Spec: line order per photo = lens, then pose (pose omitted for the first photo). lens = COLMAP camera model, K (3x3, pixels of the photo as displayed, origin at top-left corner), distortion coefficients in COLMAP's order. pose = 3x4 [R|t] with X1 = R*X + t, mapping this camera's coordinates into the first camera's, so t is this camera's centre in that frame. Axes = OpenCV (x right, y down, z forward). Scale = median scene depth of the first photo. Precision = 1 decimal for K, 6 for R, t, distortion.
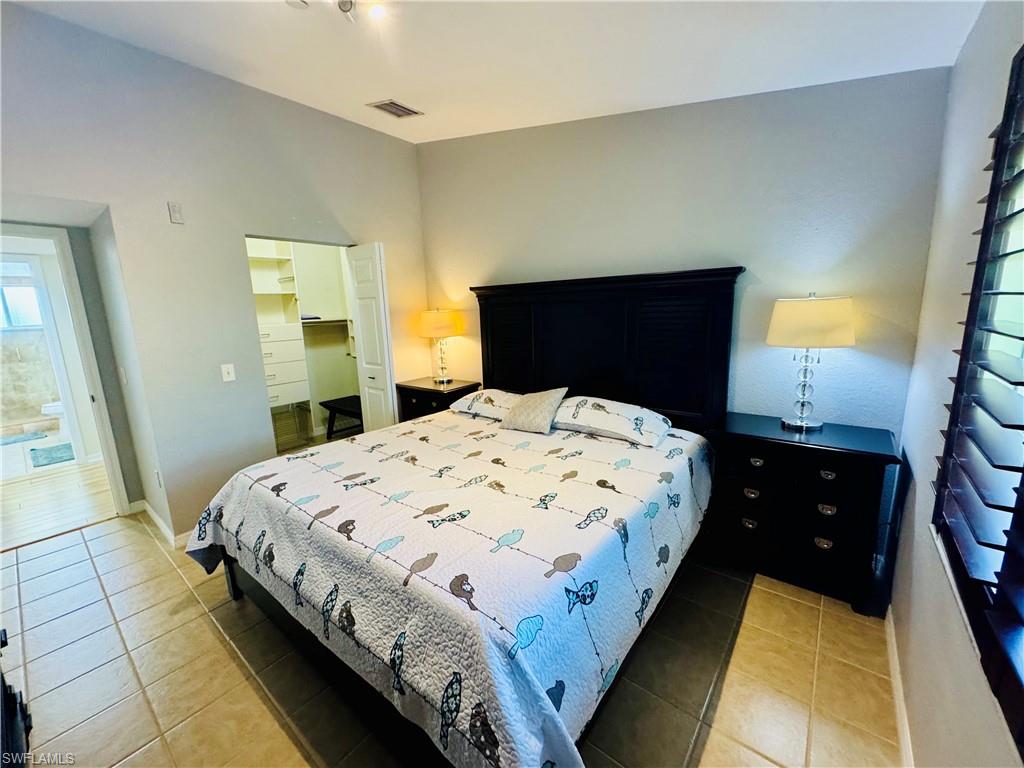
lens RADIAL K [[408.1, 0, 510.3], [0, 408.1, 383.5], [0, 0, 1]] dist [-0.000159, 0.000024]
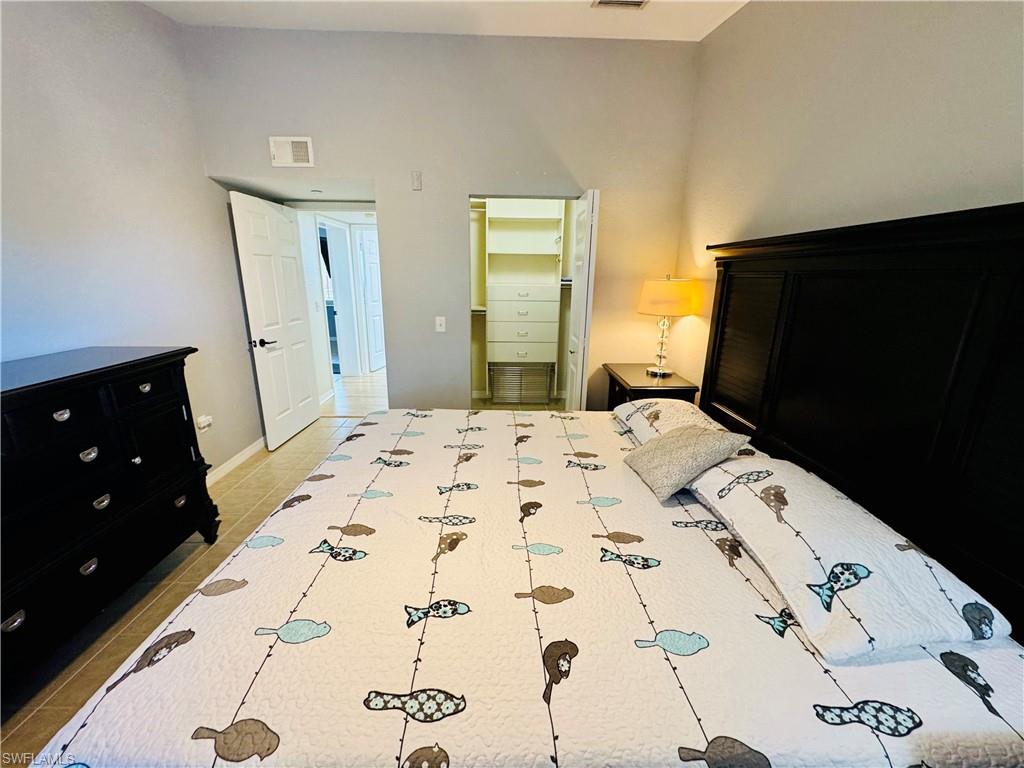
lens RADIAL K [[408.1, 0, 510.3], [0, 408.1, 383.5], [0, 0, 1]] dist [-0.000159, 0.000024]
pose [[0.639736, 0.236997, -0.731144, 0.365066], [-0.175000, 0.971201, 0.161689, -0.103463], [0.748407, 0.024512, 0.662786, 0.491803]]
